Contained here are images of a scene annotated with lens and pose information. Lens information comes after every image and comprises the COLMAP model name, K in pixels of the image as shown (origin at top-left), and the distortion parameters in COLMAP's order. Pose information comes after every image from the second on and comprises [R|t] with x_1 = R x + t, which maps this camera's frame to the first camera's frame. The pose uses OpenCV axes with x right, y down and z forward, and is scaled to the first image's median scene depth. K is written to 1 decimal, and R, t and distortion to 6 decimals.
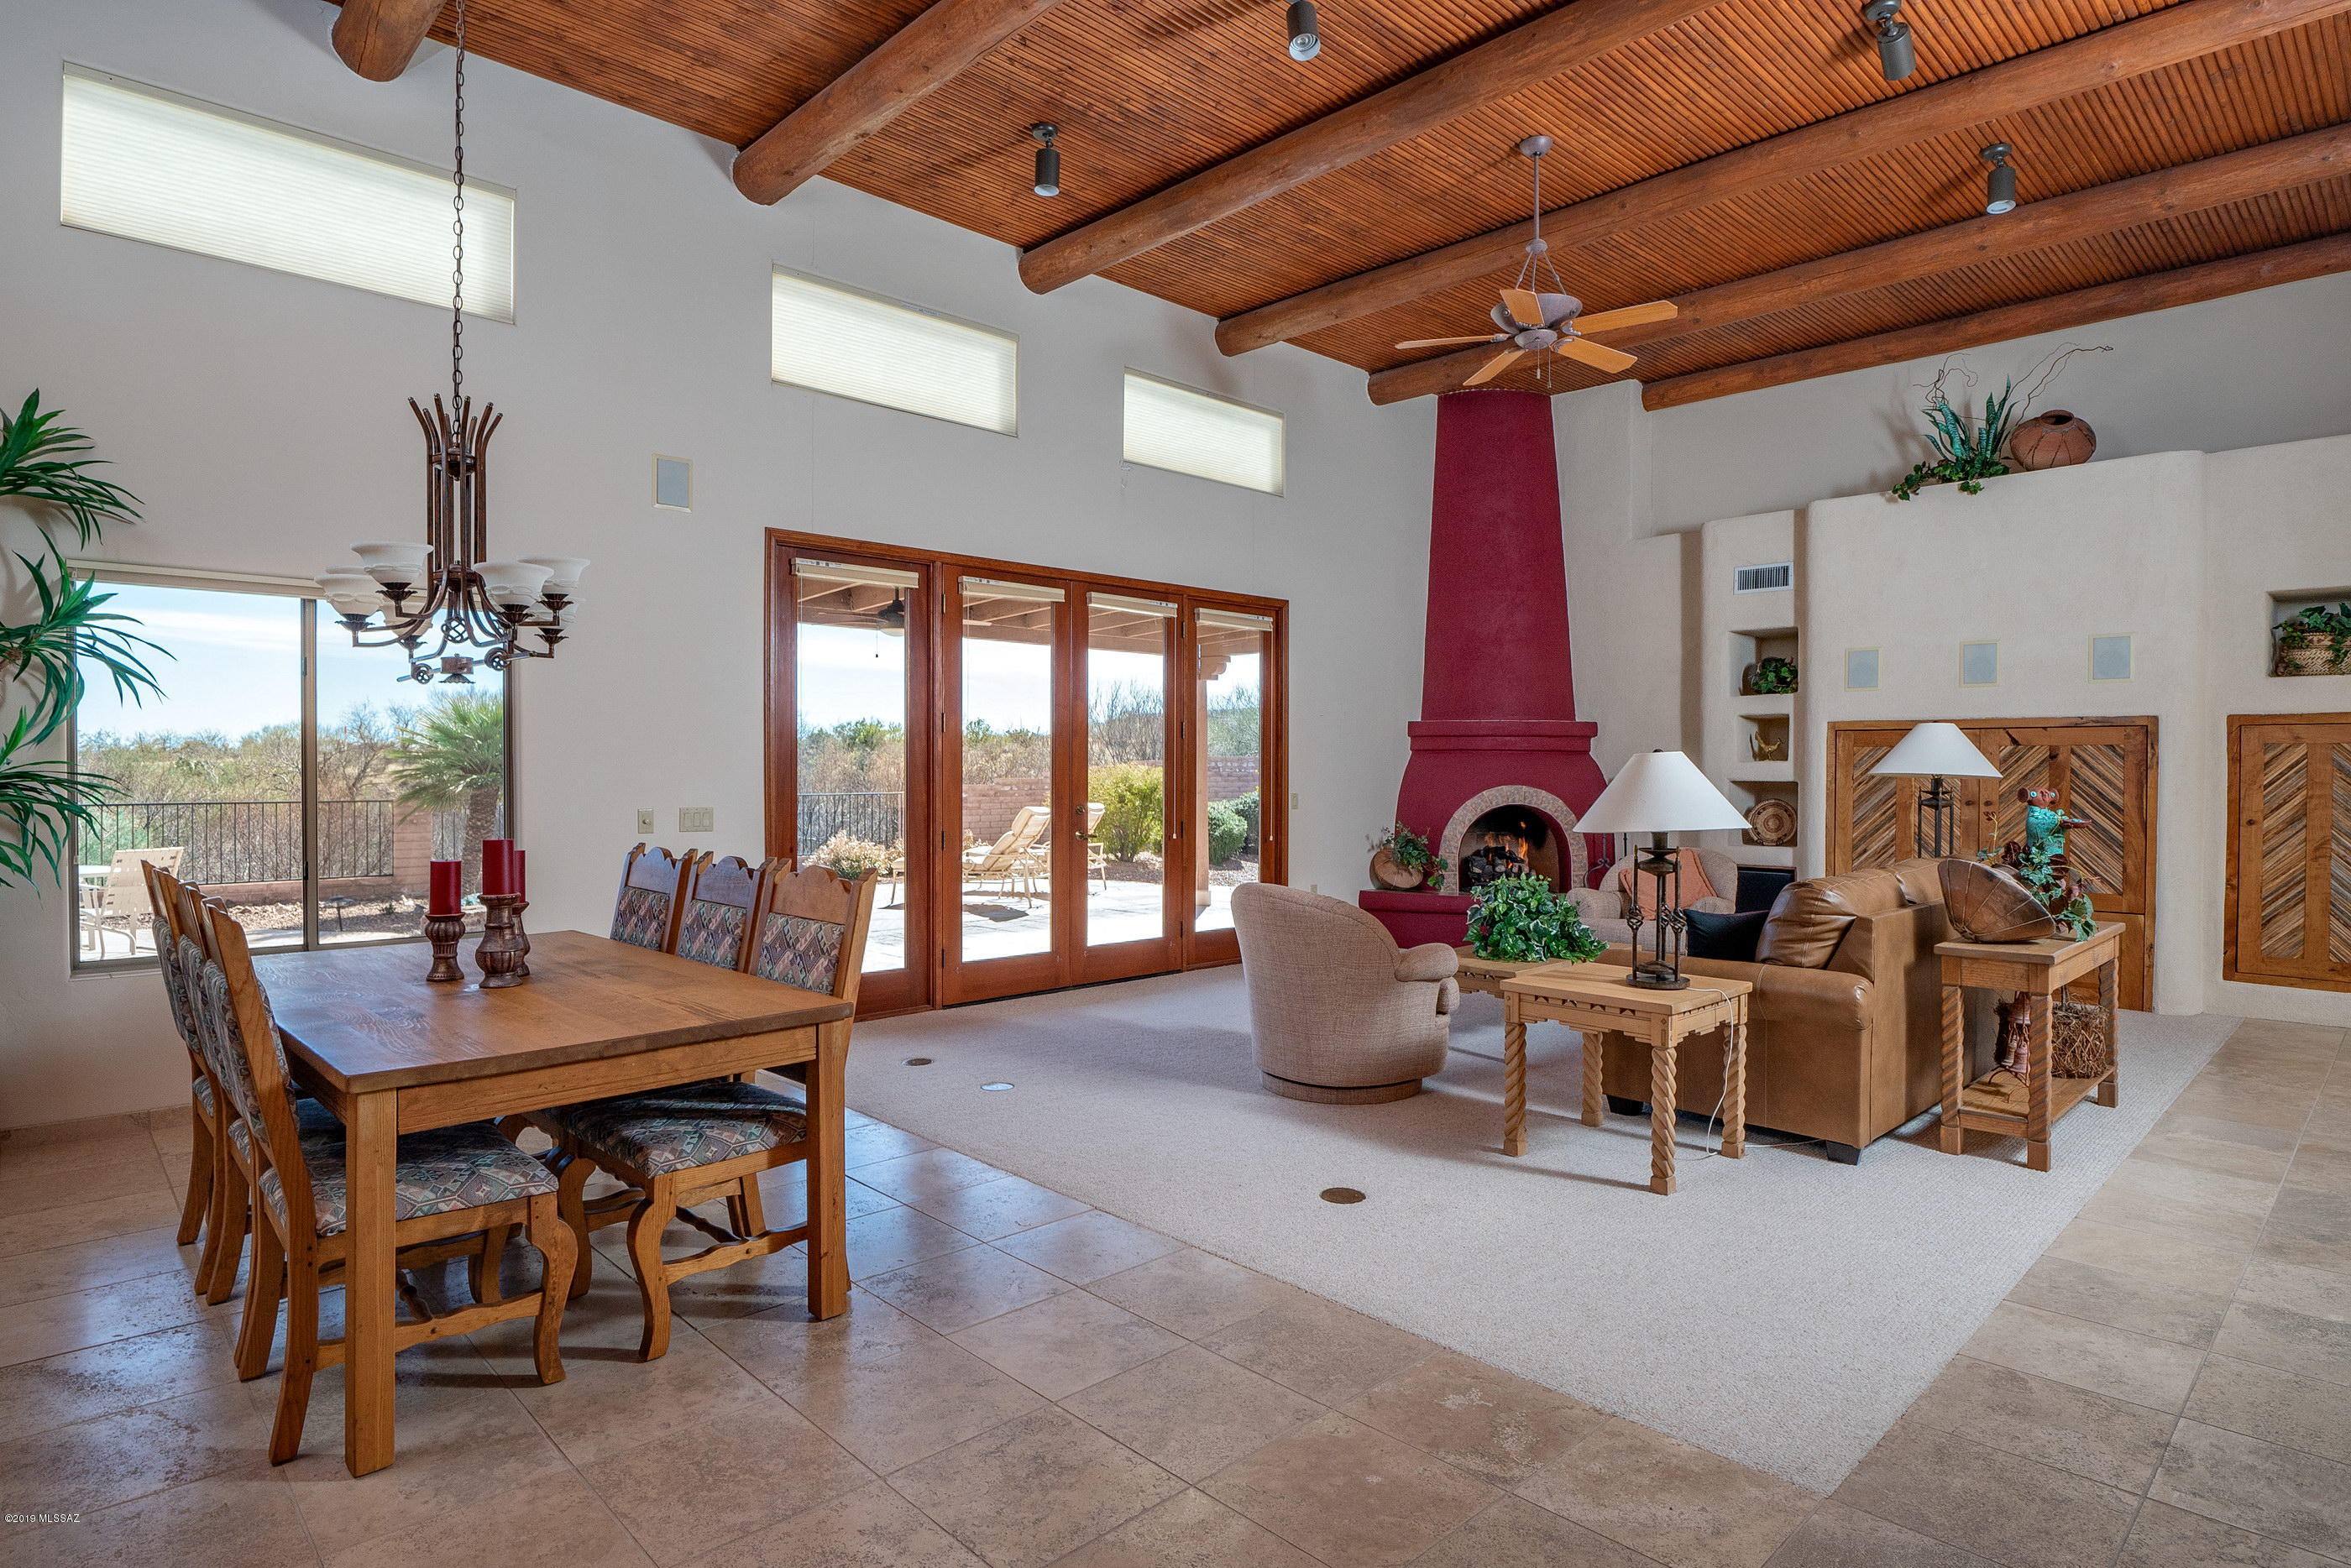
lens RADIAL K [[1257.9, 0, 1171.6], [0, 1257.9, 773.6], [0, 0, 1]] dist [-0.003227, -0.001138]
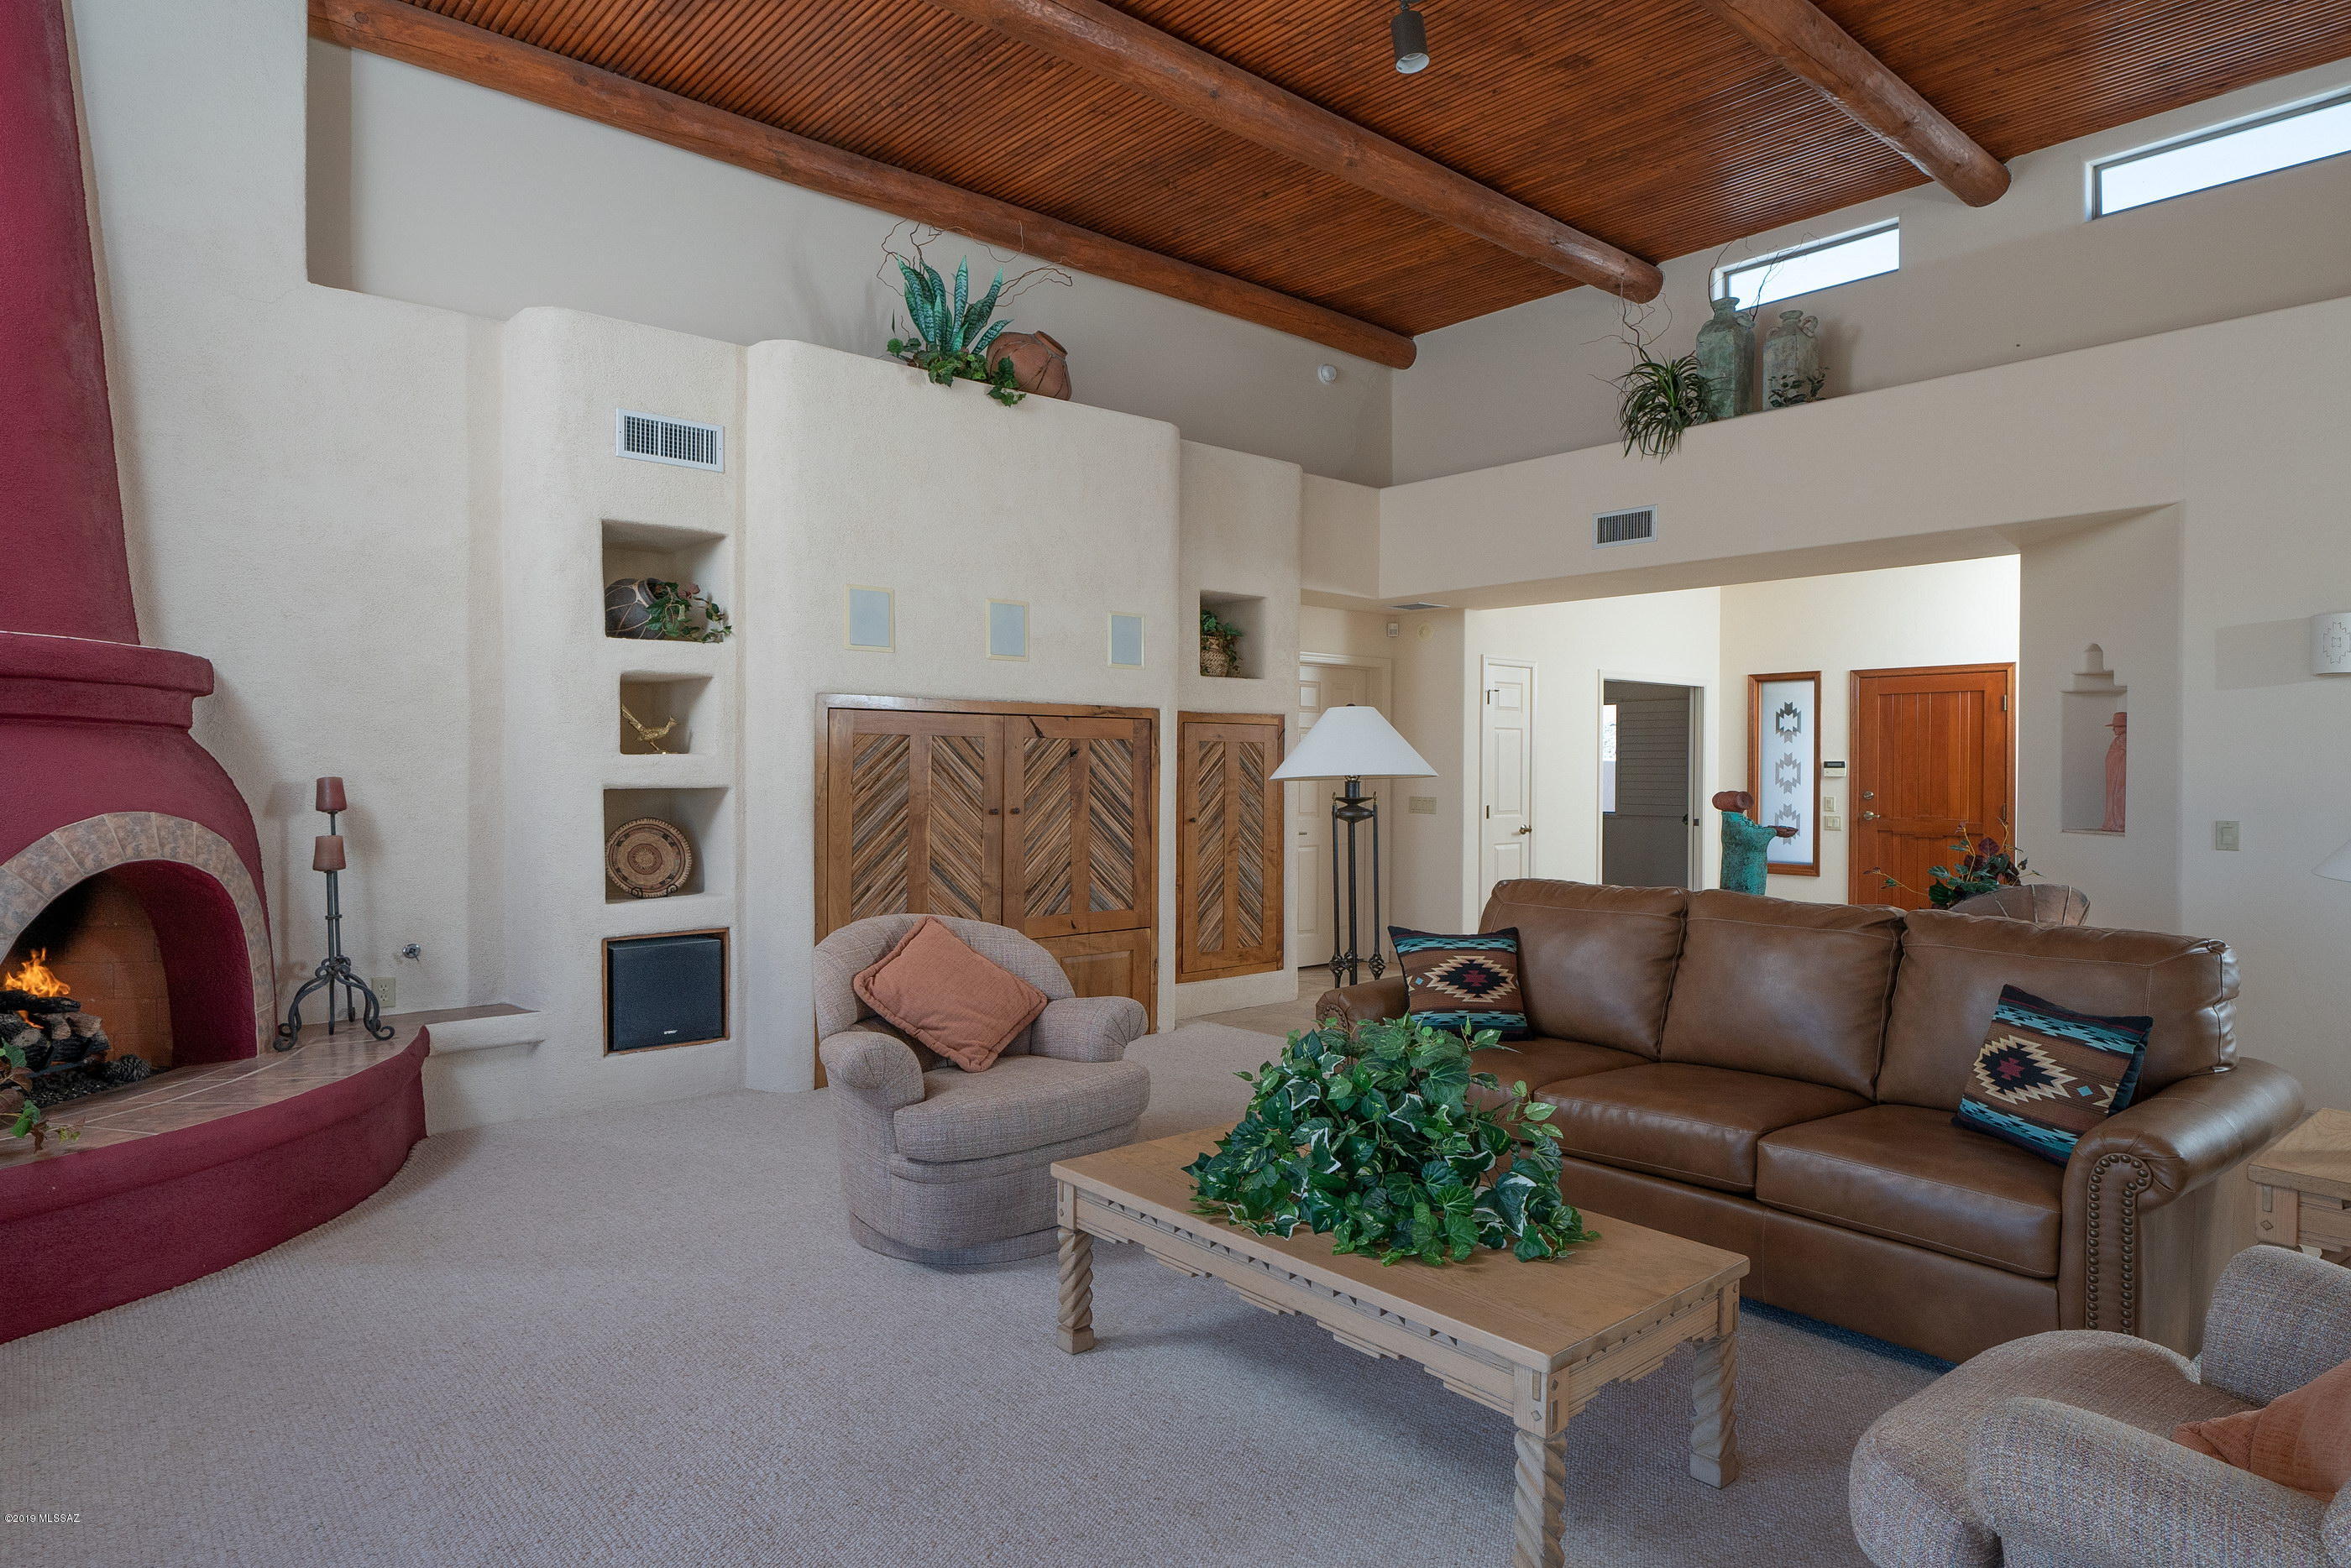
lens RADIAL K [[1257.9, 0, 1183.6], [0, 1257.9, 781.9], [0, 0, 1]] dist [-0.003227, -0.001138]
pose [[0.023422, -0.012895, 0.999643, -0.125631], [0.003492, 0.999912, 0.012817, -0.004130], [-0.999720, 0.003191, 0.023465, 0.887263]]
